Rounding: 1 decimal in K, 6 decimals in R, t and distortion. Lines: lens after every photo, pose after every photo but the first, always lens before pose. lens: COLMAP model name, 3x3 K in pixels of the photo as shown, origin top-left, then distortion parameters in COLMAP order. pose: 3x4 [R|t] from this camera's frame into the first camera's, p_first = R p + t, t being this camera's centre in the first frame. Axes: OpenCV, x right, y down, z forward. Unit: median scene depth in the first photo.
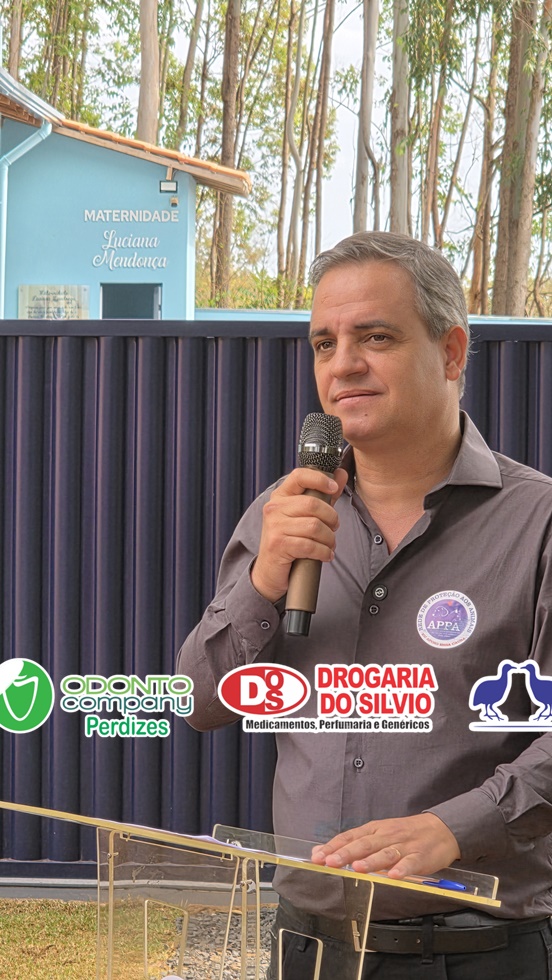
lens RADIAL K [[3153.2, 0, 276.0], [0, 3153.2, 490.0], [0, 0, 1]] dist [-0.386171, 0.118456]
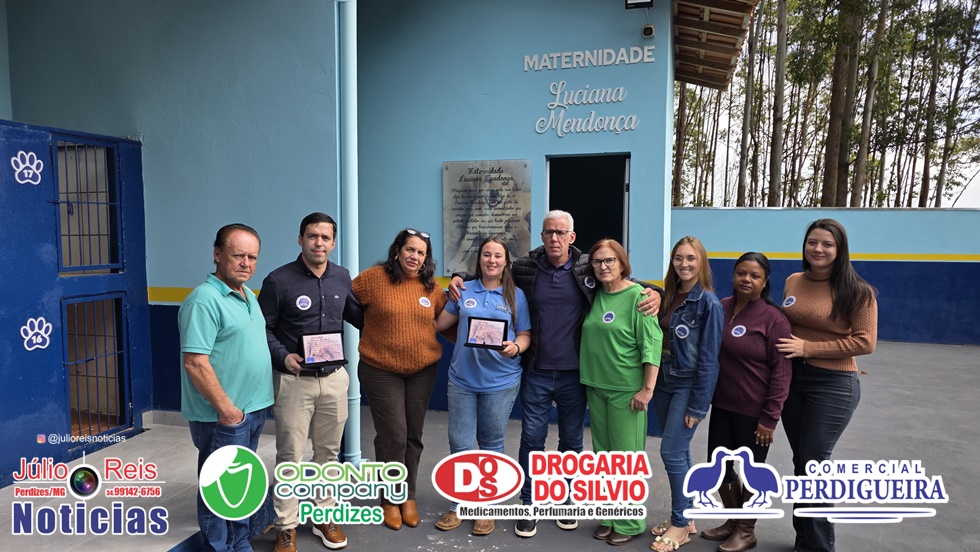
lens RADIAL K [[673.9, 0, 501.5], [0, 673.9, 277.6], [0, 0, 1]] dist [0.095363, -0.069375]
pose [[0.966410, 0.007503, -0.256895, -0.024437], [-0.002242, 0.999782, 0.020769, -0.040045], [0.256994, -0.019495, 0.966216, 0.839882]]
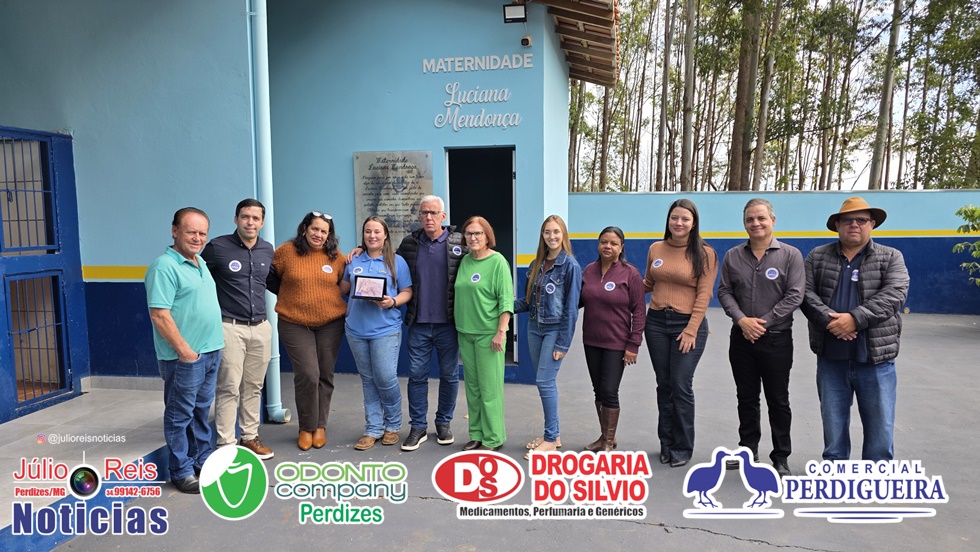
lens RADIAL K [[673.9, 0, 501.5], [0, 673.9, 277.6], [0, 0, 1]] dist [0.095363, -0.069375]
pose [[0.985526, -0.006879, -0.169387, -0.009276], [0.013982, 0.999071, 0.040775, -0.037458], [0.168949, -0.042553, 0.984706, 0.817639]]
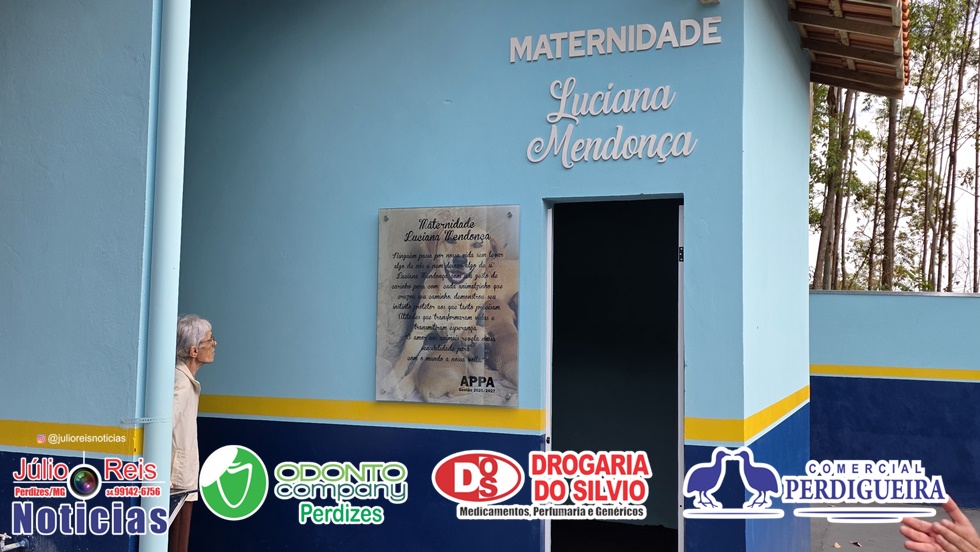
lens RADIAL K [[1033.9, 0, 494.0], [0, 1033.9, 257.4], [0, 0, 1]] dist [0.185163, -0.391149]
pose [[0.928581, -0.017032, -0.370740, -0.008206], [-0.025453, 0.993672, -0.109400, -0.041391], [0.370257, 0.111023, 0.922271, 0.862036]]
